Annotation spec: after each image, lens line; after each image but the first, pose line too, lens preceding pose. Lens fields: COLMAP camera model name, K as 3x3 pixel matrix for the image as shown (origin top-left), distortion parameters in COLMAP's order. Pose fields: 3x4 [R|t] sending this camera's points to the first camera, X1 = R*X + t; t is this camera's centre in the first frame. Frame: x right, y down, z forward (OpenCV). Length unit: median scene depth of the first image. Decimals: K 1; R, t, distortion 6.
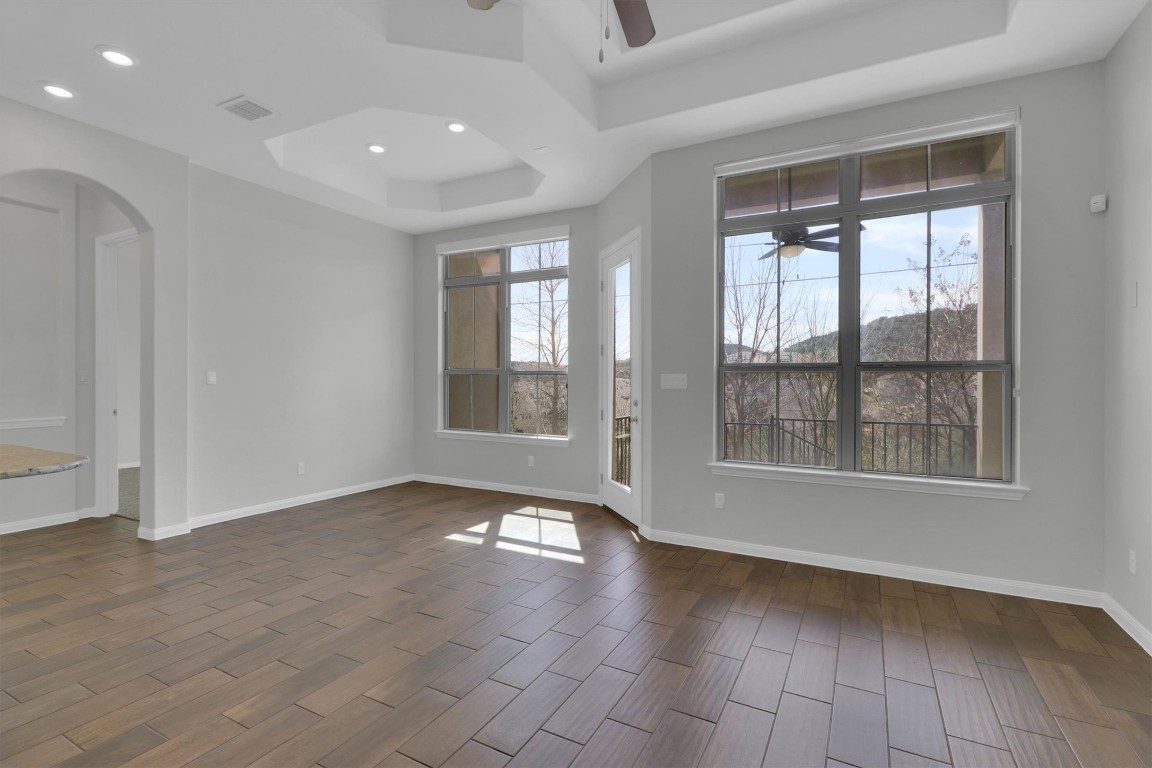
lens RADIAL K [[538.8, 0, 558.5], [0, 538.8, 382.2], [0, 0, 1]] dist [-0.000913, 0.000626]
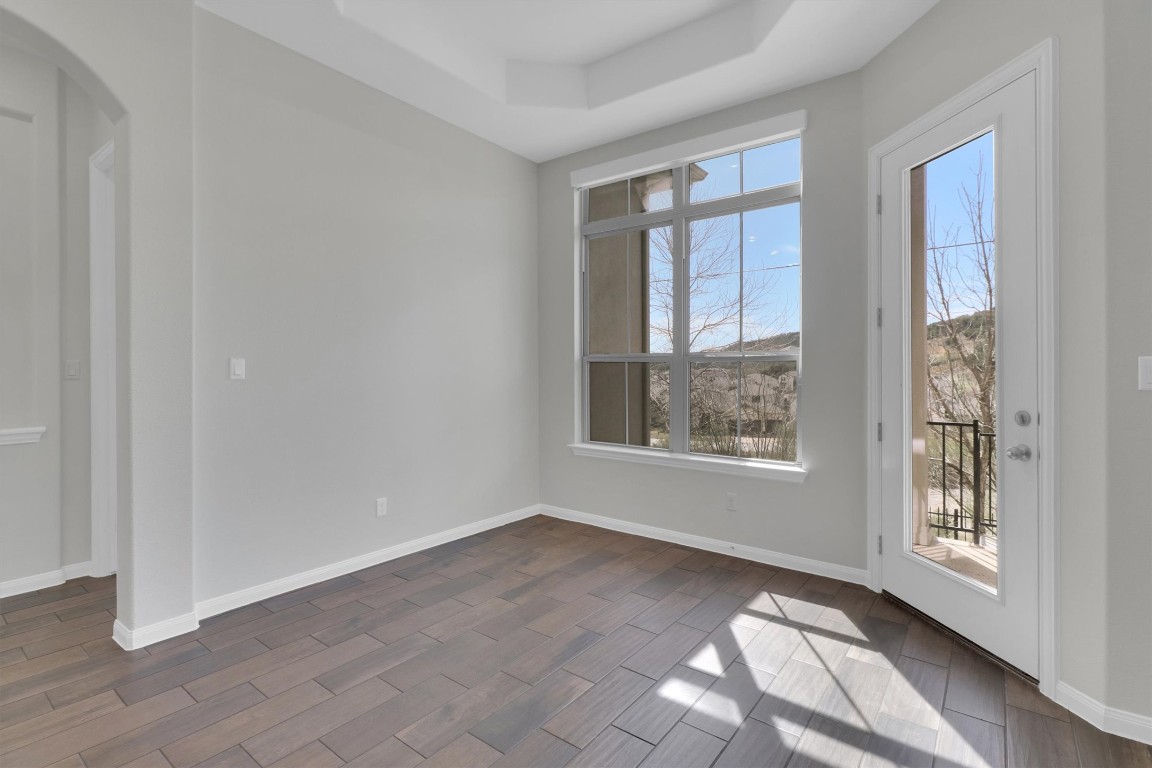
lens RADIAL K [[532.0, 0, 572.9], [0, 532.0, 378.1], [0, 0, 1]] dist [0.000280, 0.000312]
pose [[0.989923, -0.000272, -0.141603, -0.148921], [0.001857, 0.999937, 0.011059, -0.002913], [0.141591, -0.011211, 0.989862, 0.375665]]
